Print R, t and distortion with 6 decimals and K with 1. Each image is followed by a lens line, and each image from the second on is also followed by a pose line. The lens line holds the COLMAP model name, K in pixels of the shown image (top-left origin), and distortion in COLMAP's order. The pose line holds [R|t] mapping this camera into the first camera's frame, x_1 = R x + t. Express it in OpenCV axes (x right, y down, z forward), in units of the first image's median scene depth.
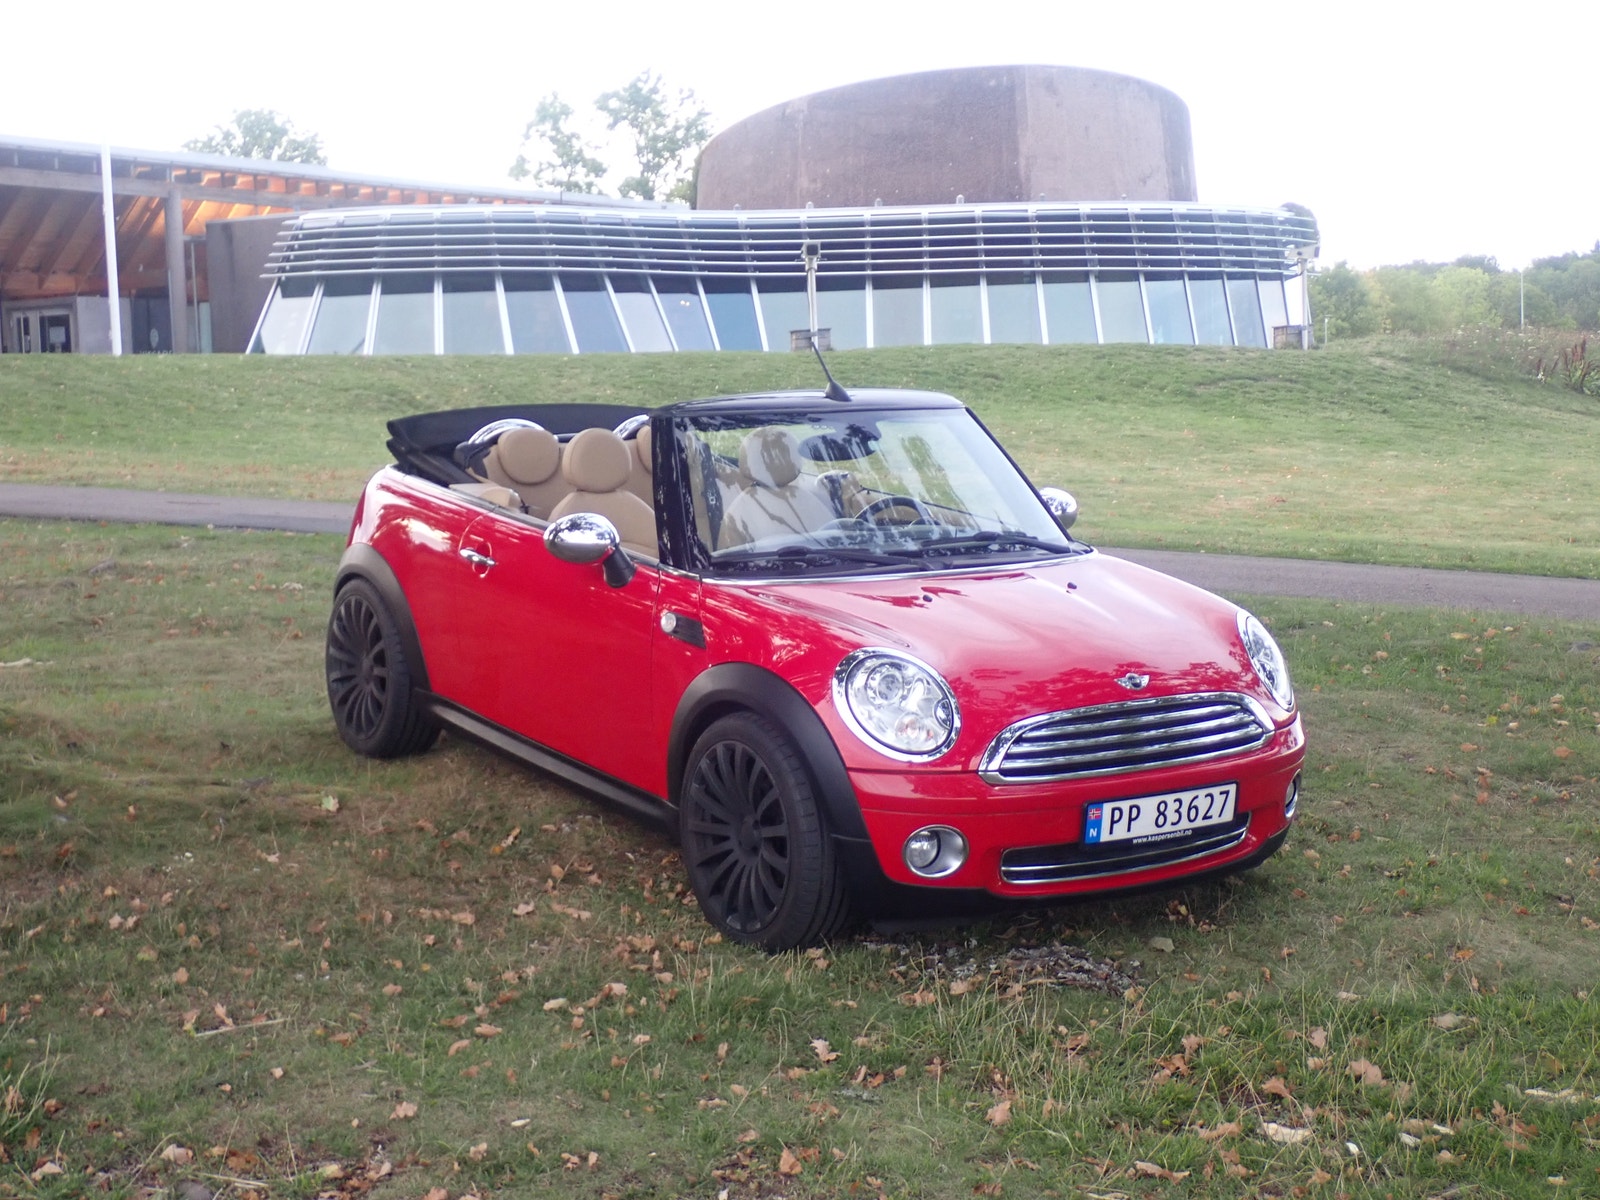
lens RADIAL K [[2357.3, 0, 815.4], [0, 2357.3, 596.2], [0, 0, 1]] dist [0.024053, -0.032586]
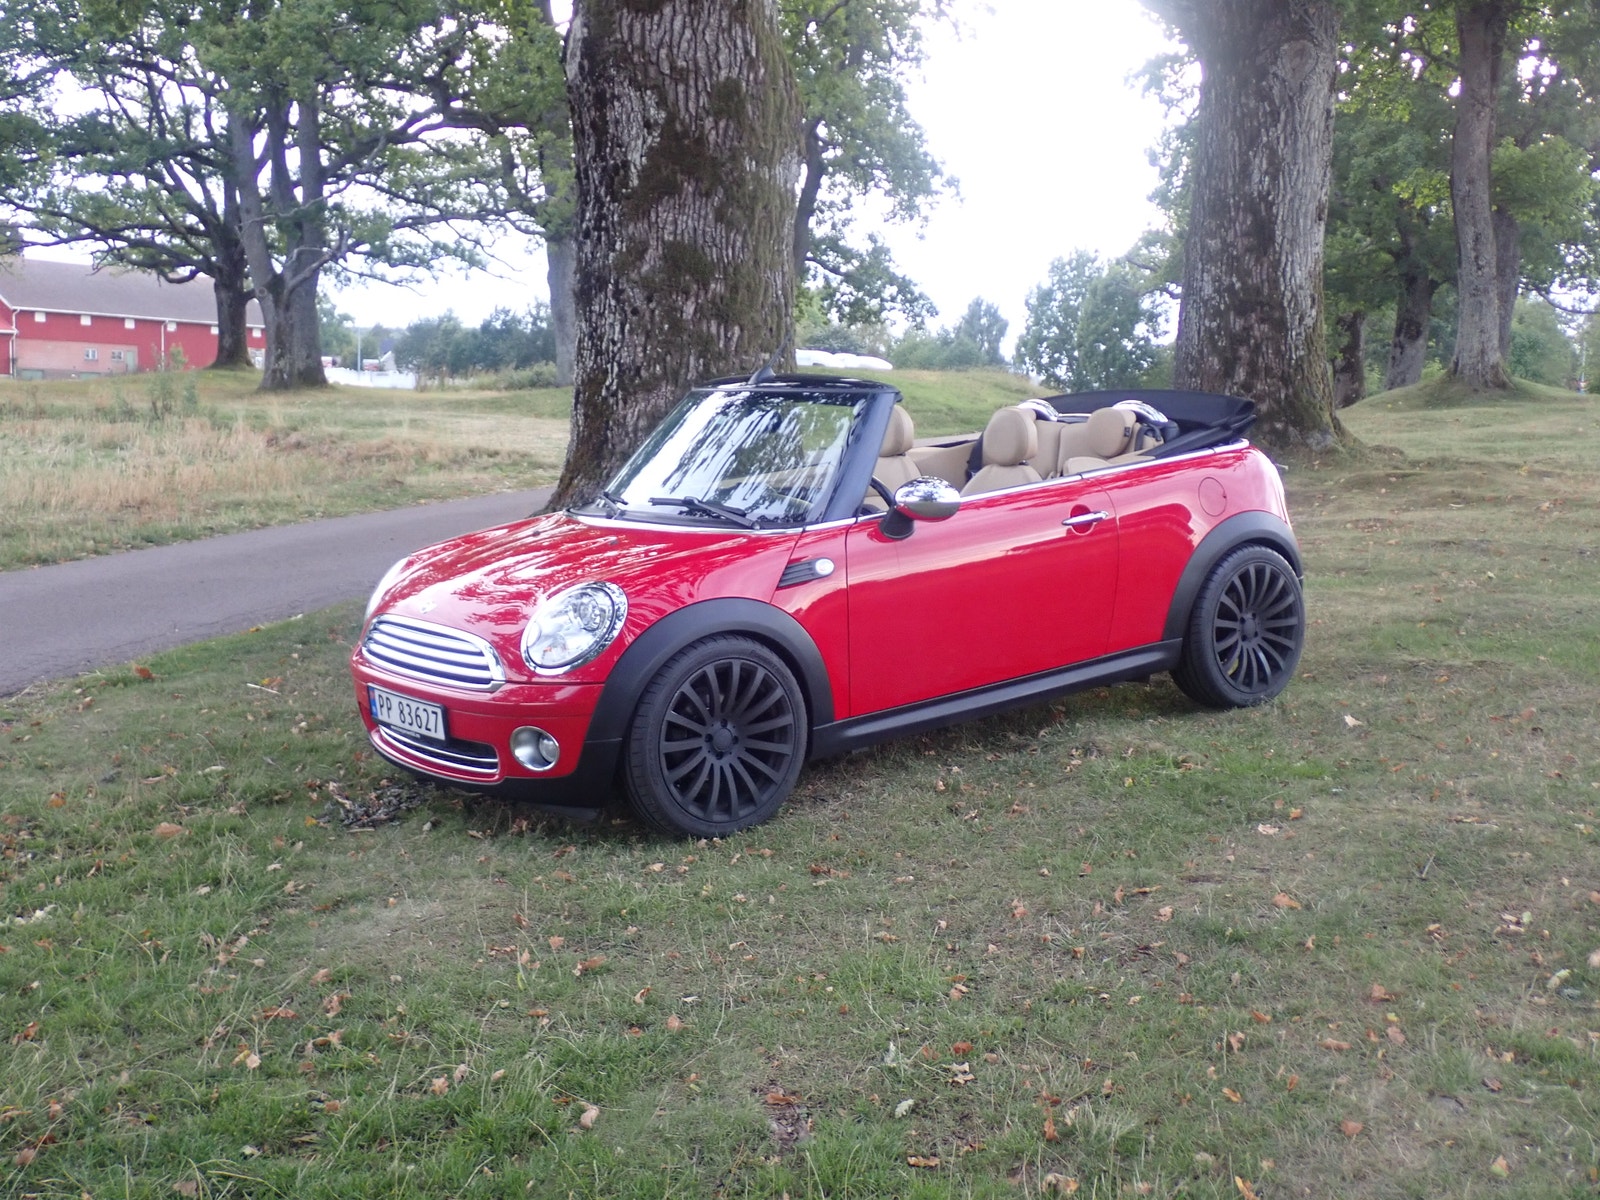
lens RADIAL K [[1892.2, 0, 806.8], [0, 1892.2, 600.2], [0, 0, 1]] dist [0.013083, 0.003625]
pose [[0.062167, 0.128938, -0.989702, 0.848760], [-0.103072, 0.987148, 0.122130, -0.082054], [0.992729, 0.094418, 0.074658, 0.841890]]
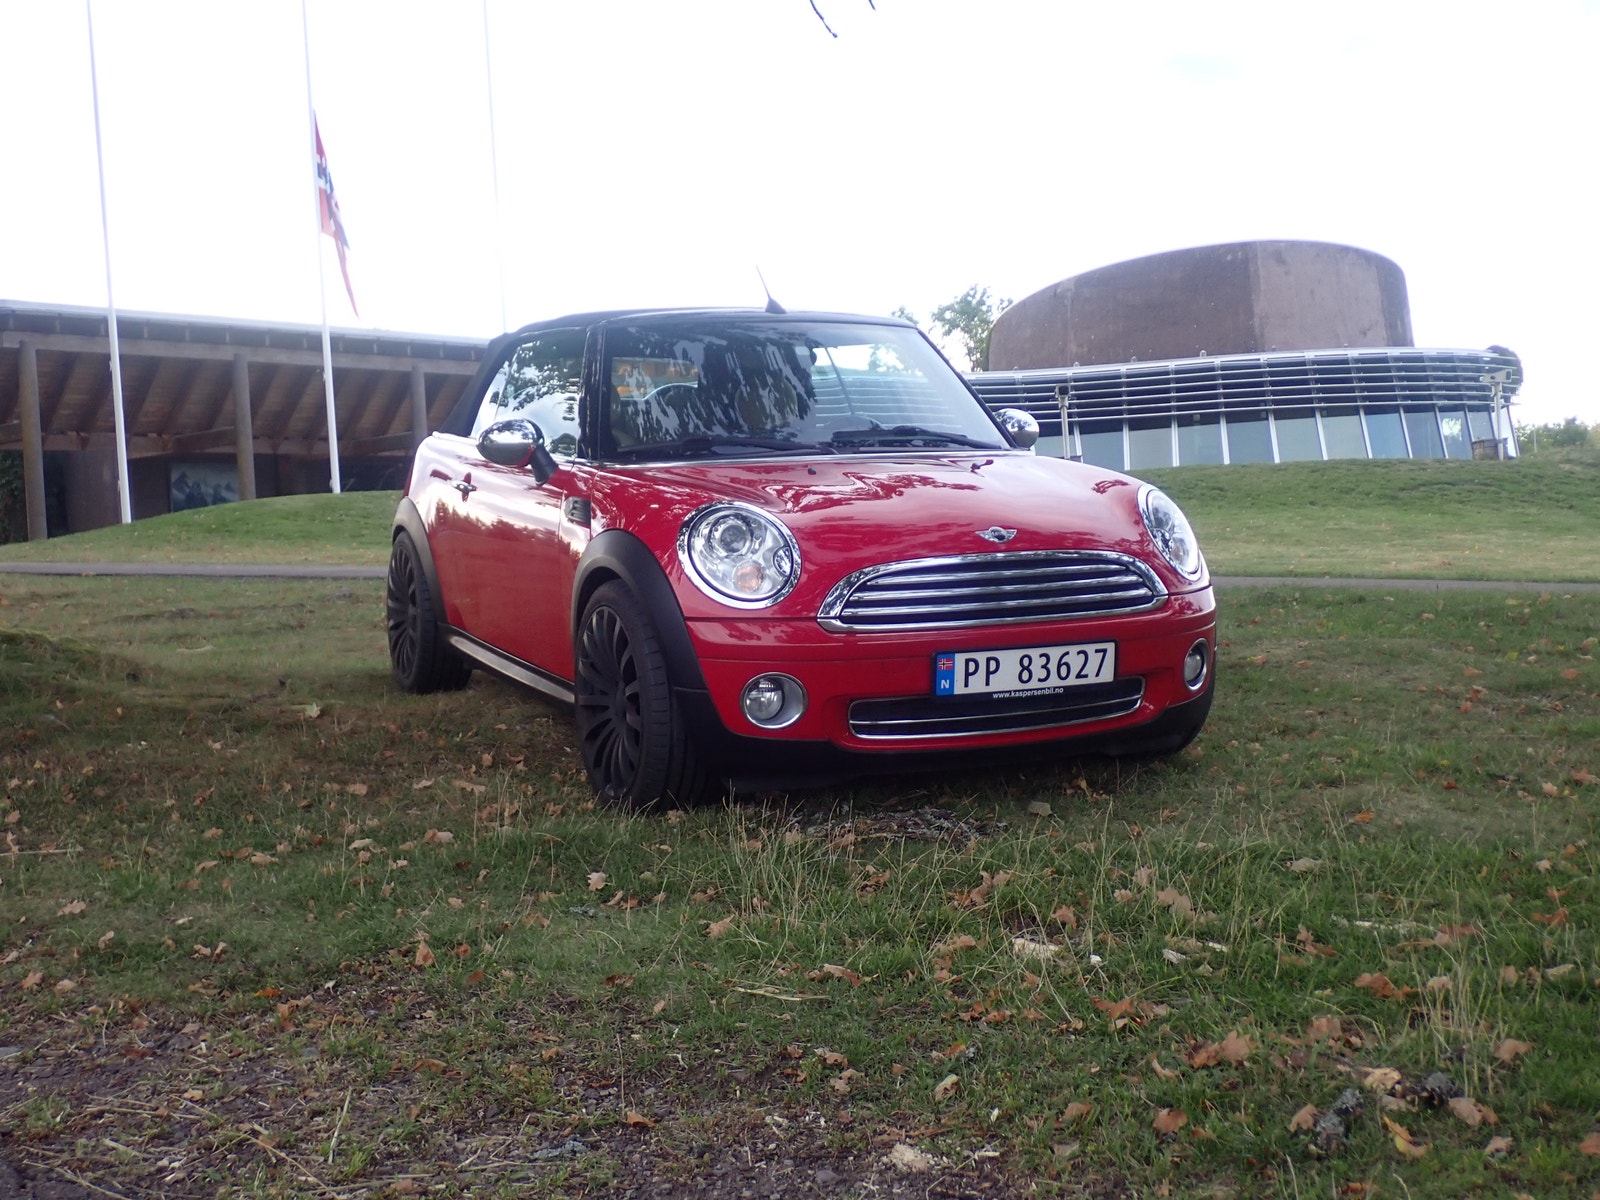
lens RADIAL K [[1888.6, 0, 808.0], [0, 1888.6, 604.4], [0, 0, 1]] dist [0.033166, -0.081301]
pose [[0.984998, -0.024918, -0.170754, 0.142556], [0.014637, 0.998018, -0.061207, 0.083356], [0.171941, 0.057789, 0.983411, 0.166735]]
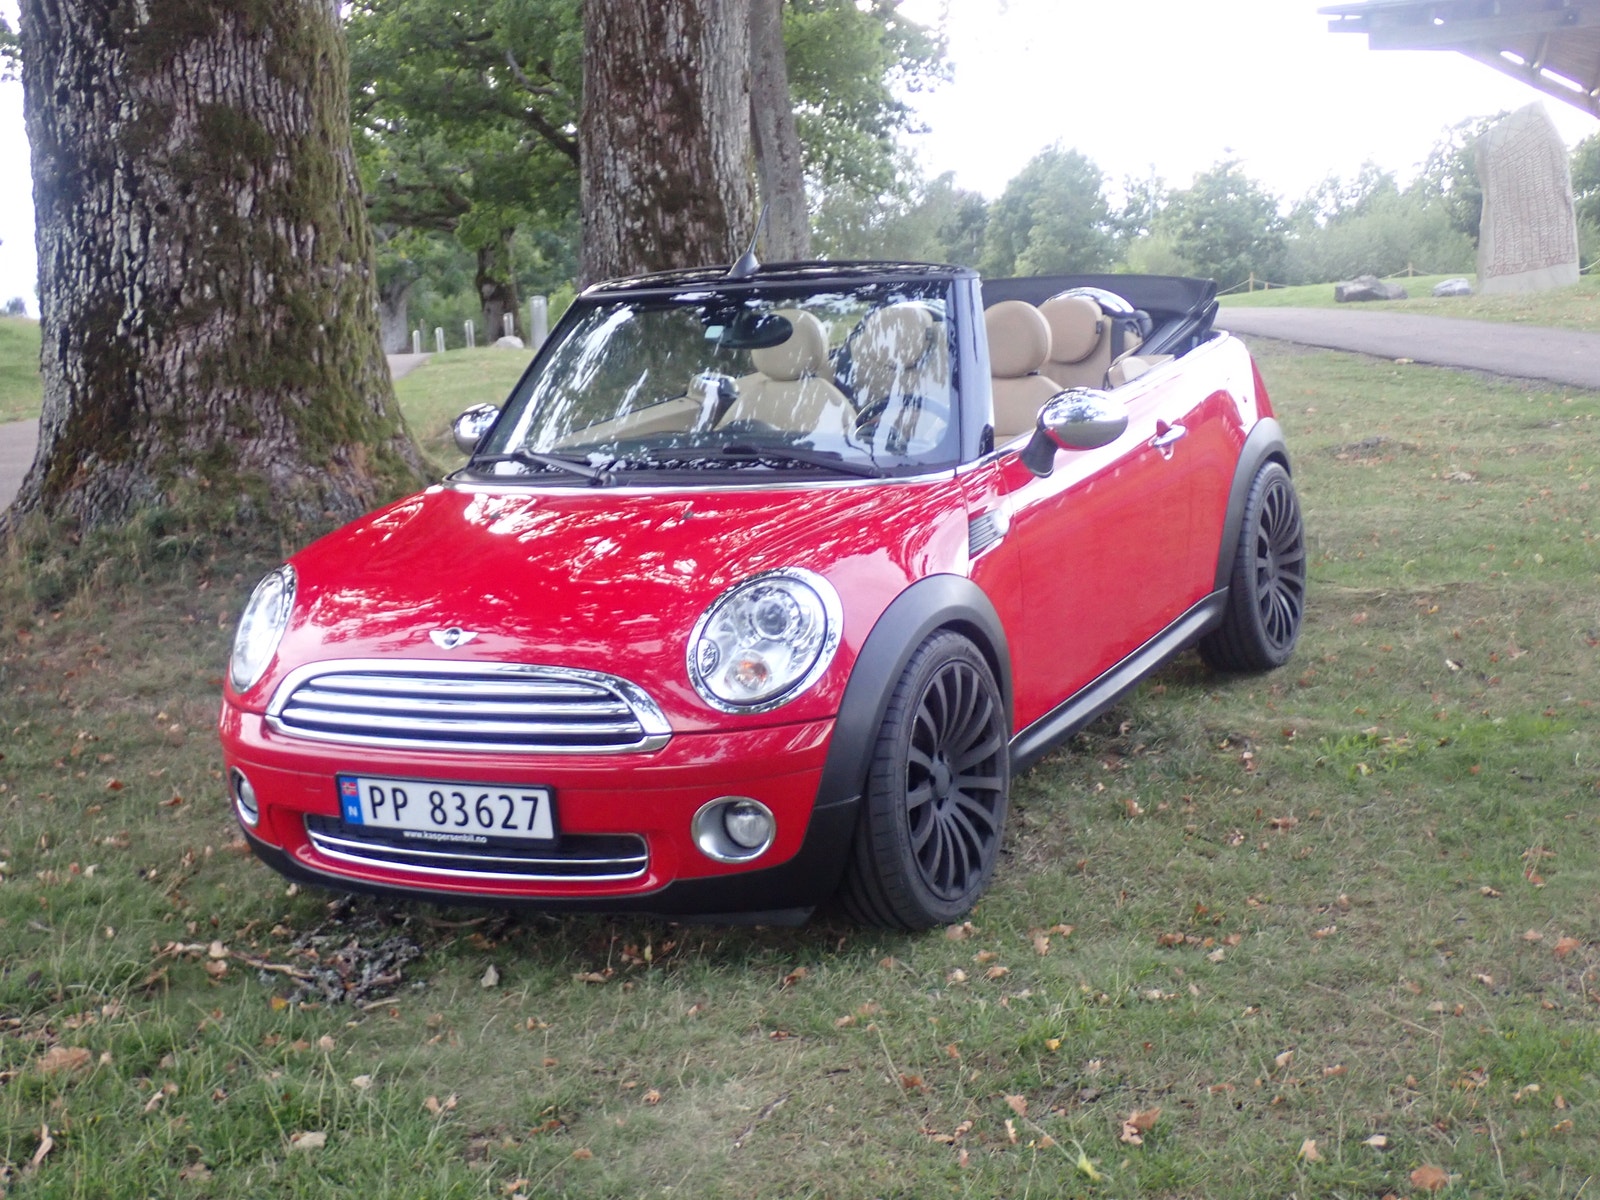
lens RADIAL K [[2352.3, 0, 806.8], [0, 2352.3, 604.6], [0, 0, 1]] dist [0.044809, -0.165454]
pose [[0.482790, 0.103720, -0.869572, 0.657929], [-0.047233, 0.994600, 0.092409, -0.040123], [0.874461, -0.003542, 0.485082, 0.540148]]
